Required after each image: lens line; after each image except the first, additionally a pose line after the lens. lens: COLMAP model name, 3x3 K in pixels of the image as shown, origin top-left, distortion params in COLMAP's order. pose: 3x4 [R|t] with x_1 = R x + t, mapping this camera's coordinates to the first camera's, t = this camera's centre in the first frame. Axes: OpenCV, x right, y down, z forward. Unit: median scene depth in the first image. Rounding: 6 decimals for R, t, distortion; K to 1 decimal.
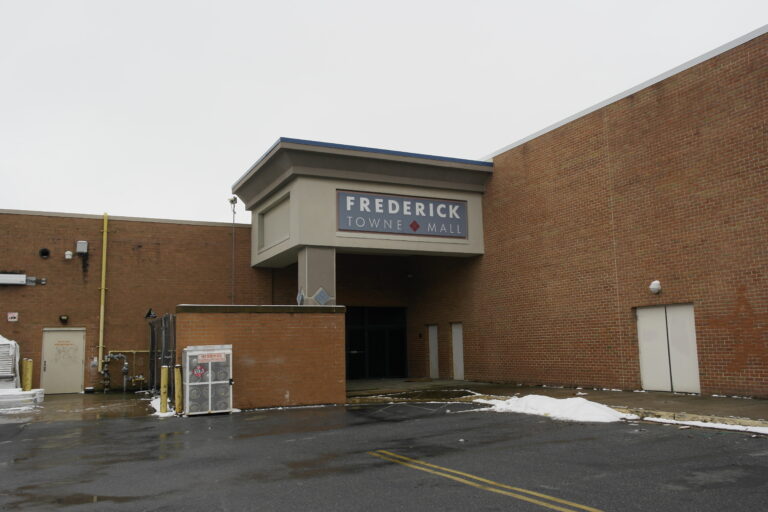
lens RADIAL K [[666.9, 0, 384.0], [0, 666.9, 256.0], [0, 0, 1]] dist [0.008329, 0.004329]
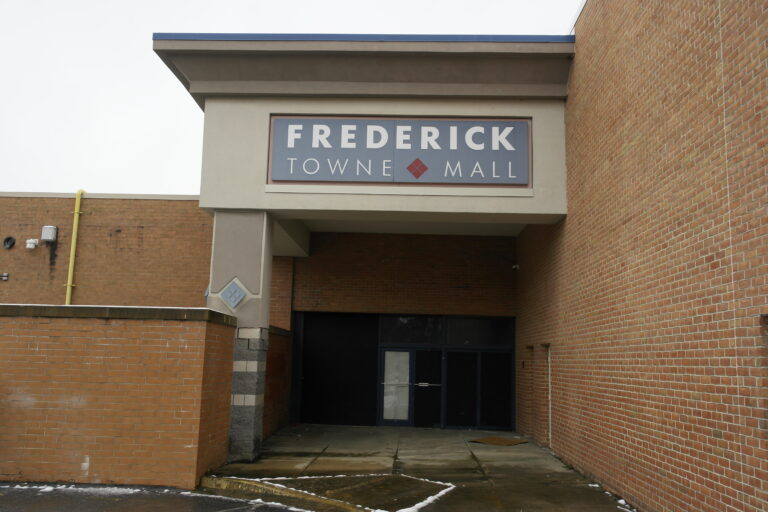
lens RADIAL K [[666.9, 0, 384.0], [0, 666.9, 256.0], [0, 0, 1]] dist [0.008329, 0.004329]
pose [[0.881756, -0.028449, -0.470847, 0.279405], [0.019785, 0.999532, -0.023341, 0.040403], [0.471291, 0.011266, 0.881906, 0.492943]]
